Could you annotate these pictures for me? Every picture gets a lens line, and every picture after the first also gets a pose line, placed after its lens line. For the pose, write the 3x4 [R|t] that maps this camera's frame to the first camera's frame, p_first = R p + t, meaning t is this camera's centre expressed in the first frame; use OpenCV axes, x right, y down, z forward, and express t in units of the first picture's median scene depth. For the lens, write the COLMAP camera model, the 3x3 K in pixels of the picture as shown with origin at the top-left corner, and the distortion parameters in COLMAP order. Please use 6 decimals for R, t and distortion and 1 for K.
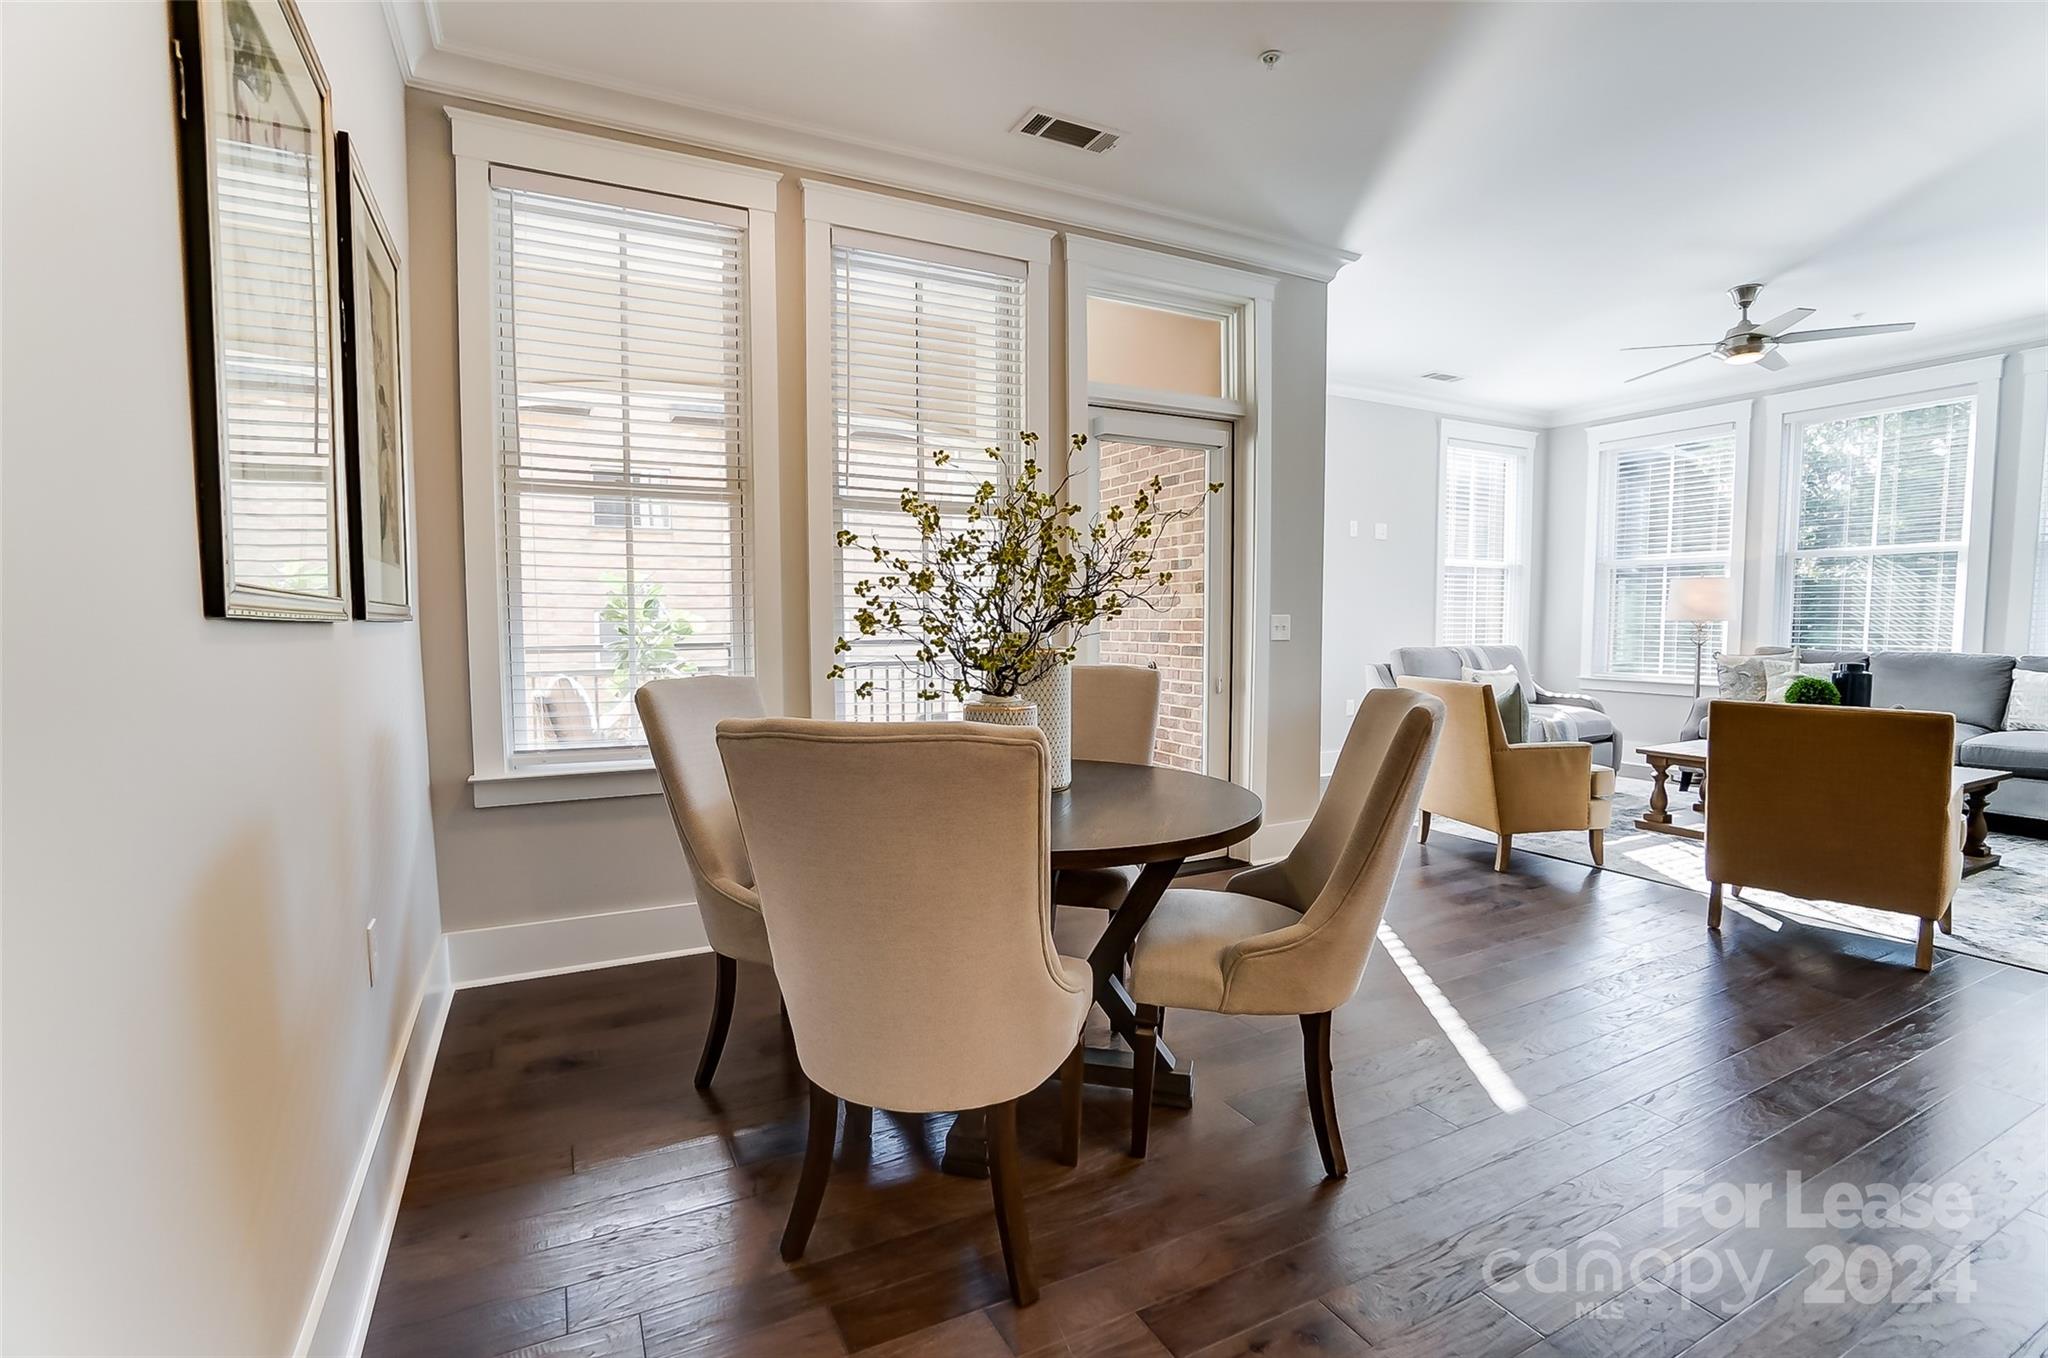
lens RADIAL K [[921.9, 0, 1031.1], [0, 921.9, 686.7], [0, 0, 1]] dist [-0.055321, 0.016264]
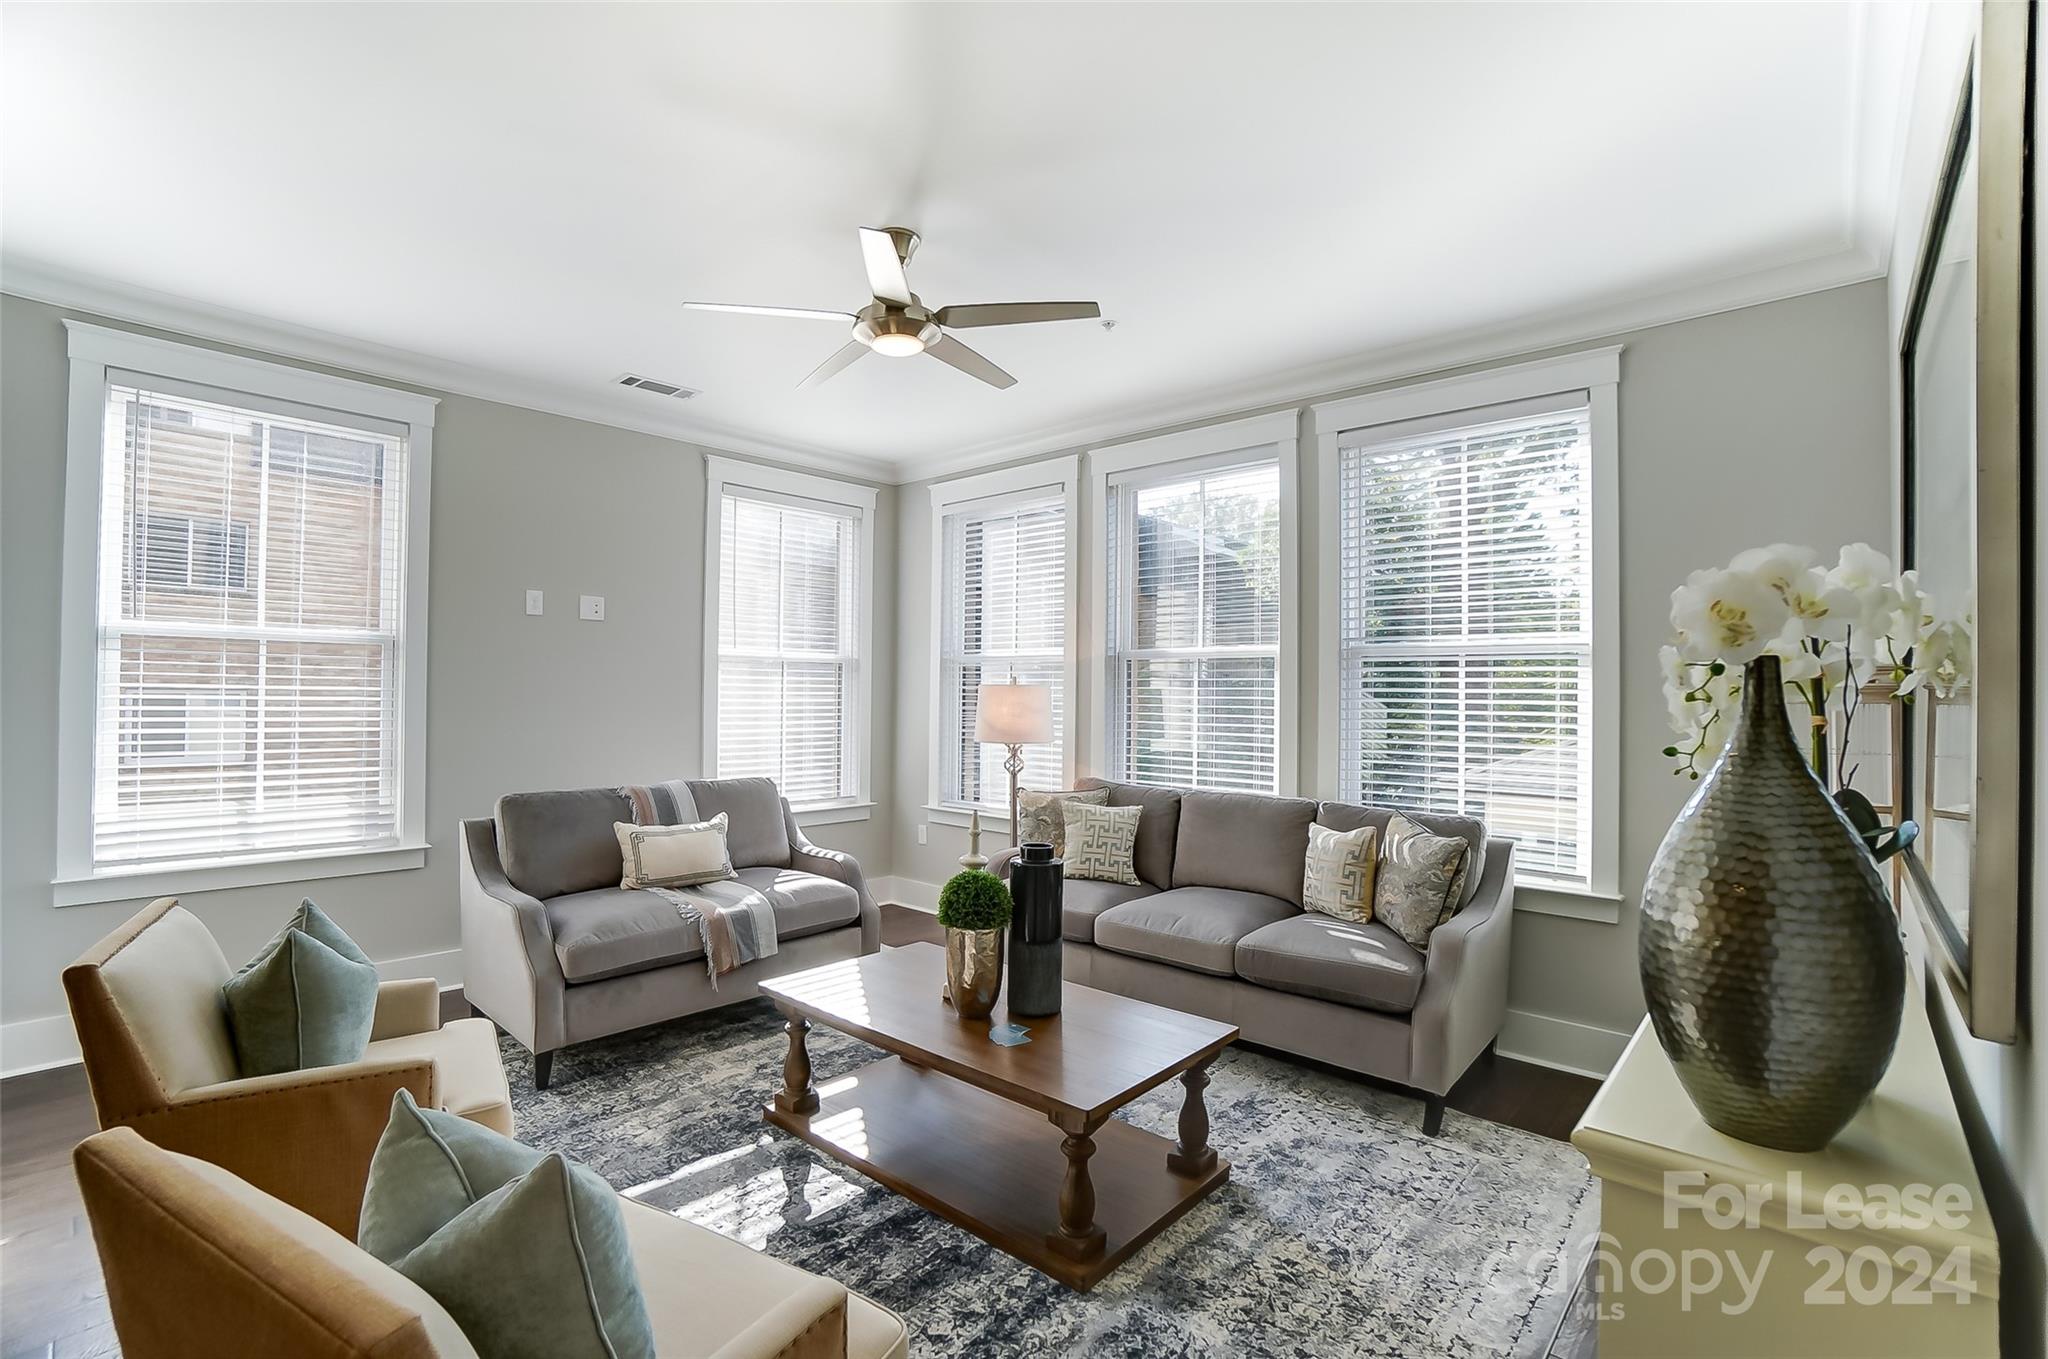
lens RADIAL K [[921.9, 0, 1027.3], [0, 921.9, 690.5], [0, 0, 1]] dist [-0.055321, 0.016264]
pose [[0.933606, 0.012045, 0.358098, 0.705078], [0.016444, 0.996941, -0.076405, -0.083749], [-0.357923, 0.077221, 0.930552, 0.422766]]
